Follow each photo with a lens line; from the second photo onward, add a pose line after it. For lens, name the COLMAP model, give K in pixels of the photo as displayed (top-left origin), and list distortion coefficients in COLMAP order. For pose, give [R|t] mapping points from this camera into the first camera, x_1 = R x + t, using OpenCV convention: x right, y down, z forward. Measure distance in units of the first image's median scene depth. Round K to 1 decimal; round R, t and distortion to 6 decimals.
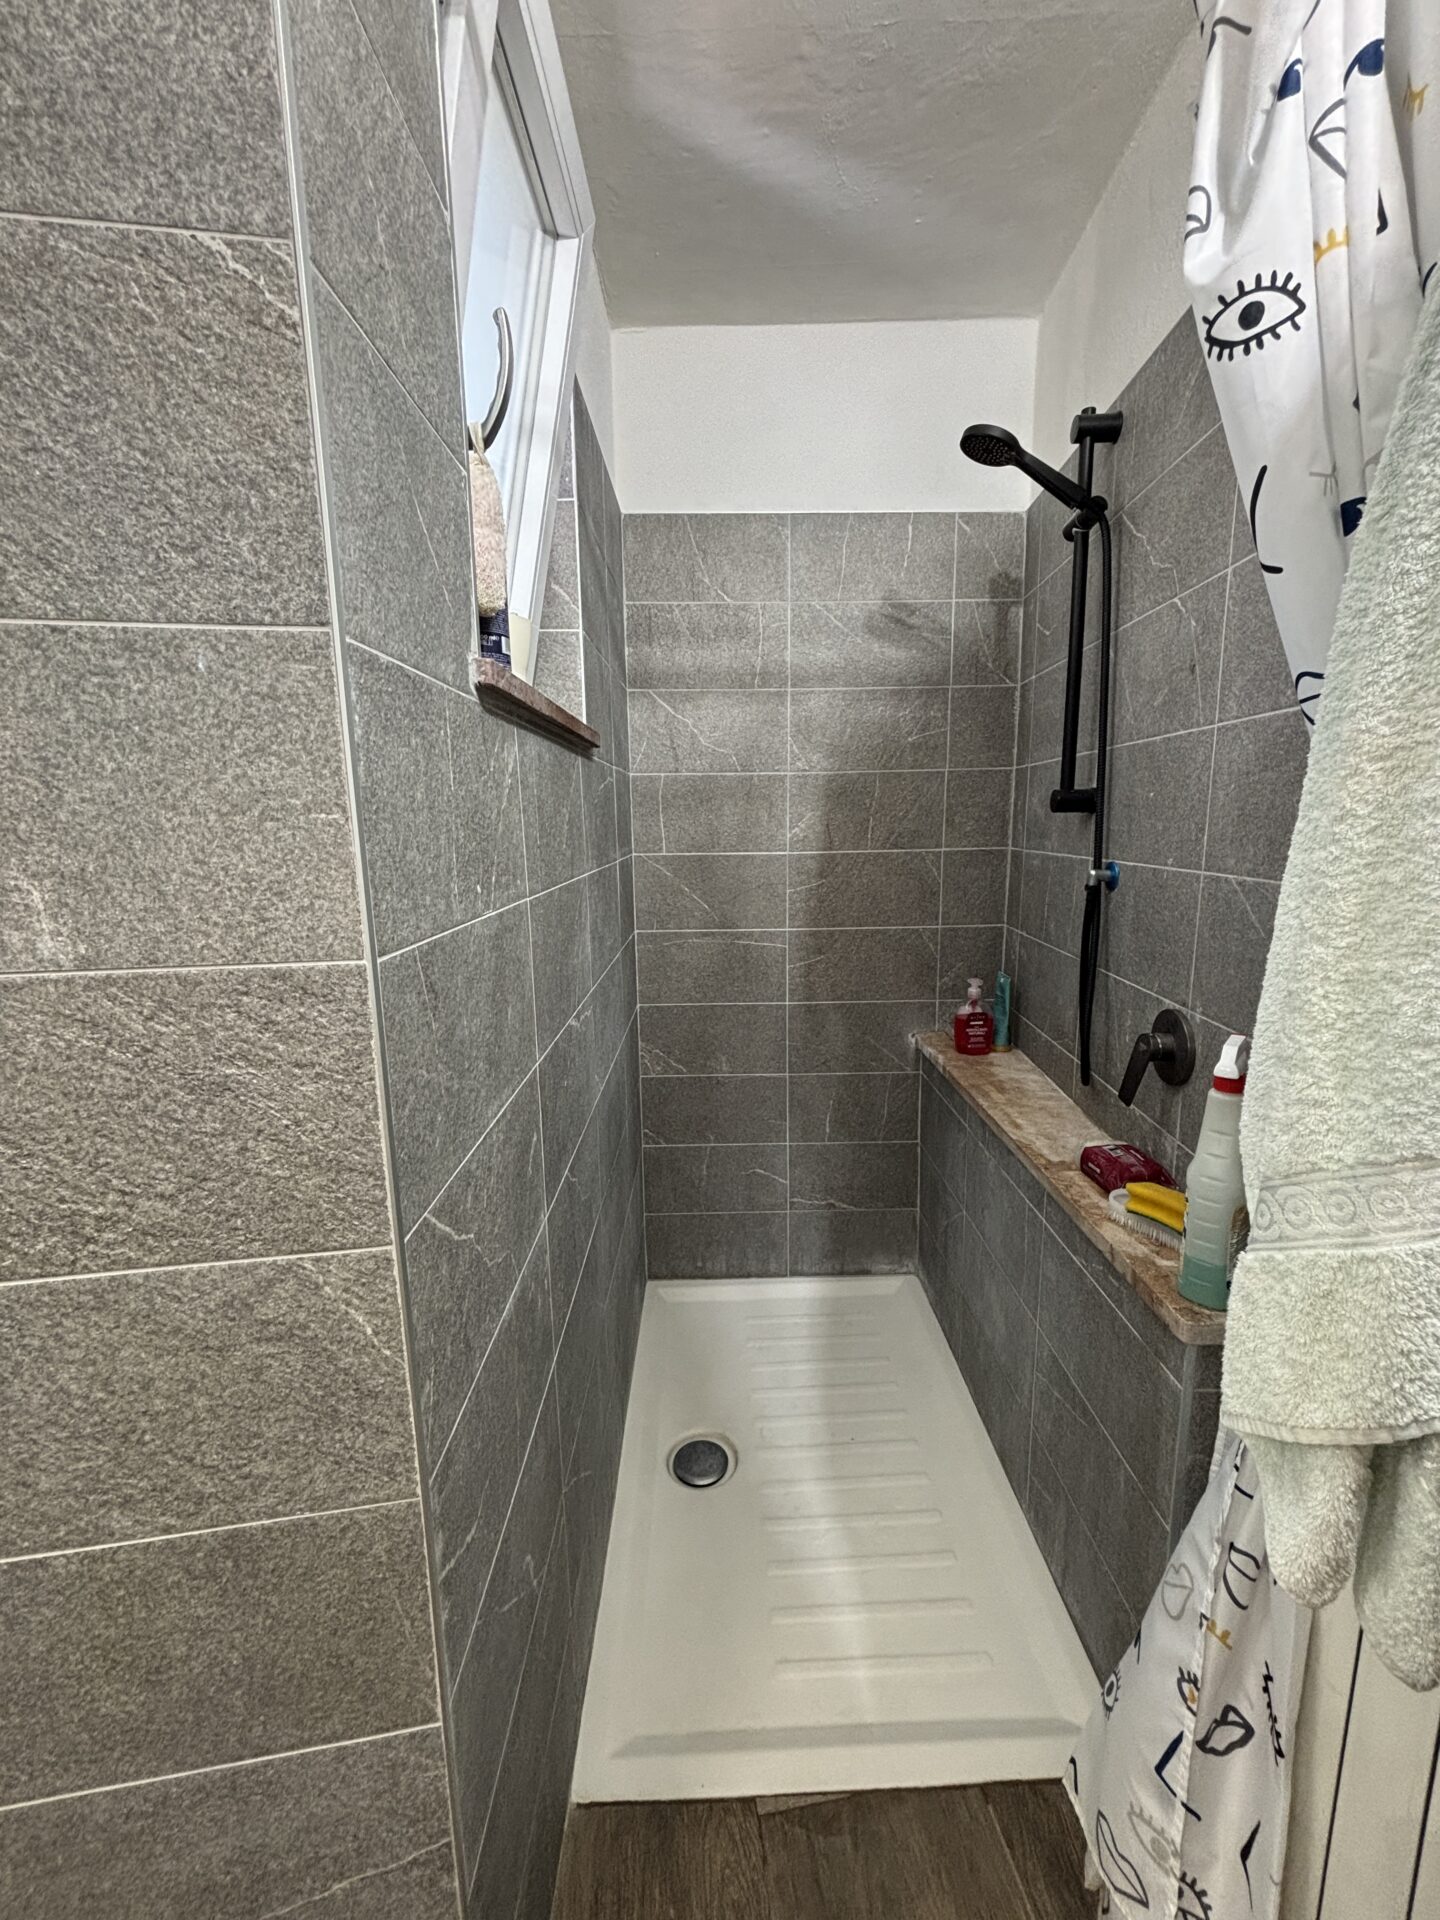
lens RADIAL K [[774.9, 0, 716.2], [0, 774.9, 961.6], [0, 0, 1]] dist [-0.012233, 0.009322]
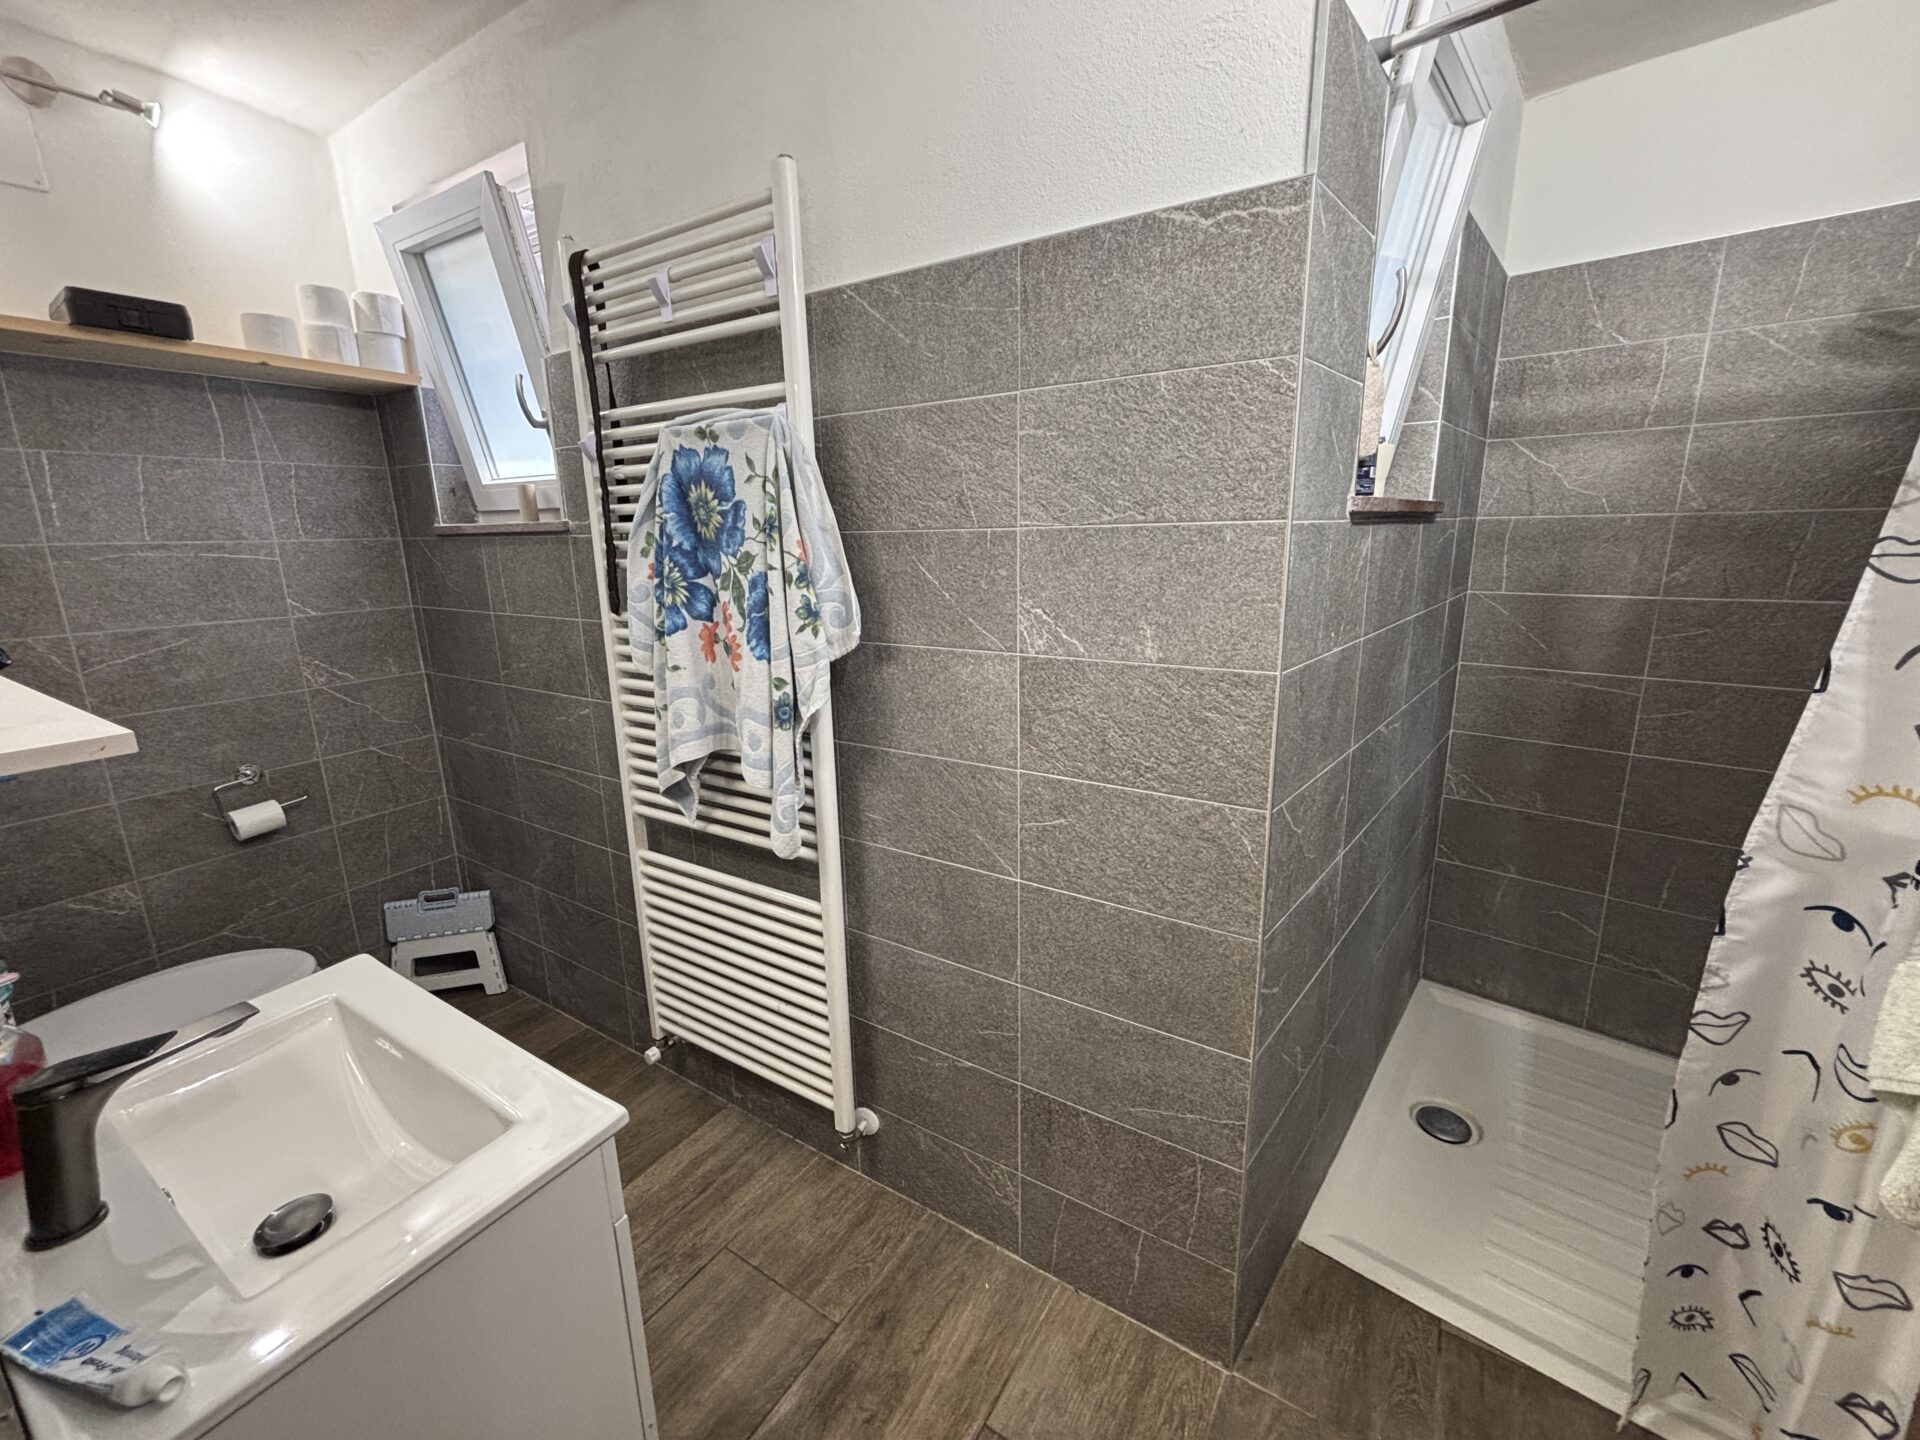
lens RADIAL K [[771.8, 0, 955.9], [0, 771.8, 702.2], [0, 0, 1]] dist [-0.001875, 0.000409]
pose [[0.757877, 0.142273, -0.636695, 0.161986], [-0.110009, 0.989826, 0.090235, -0.010279], [0.643056, 0.001655, 0.765817, -0.817307]]
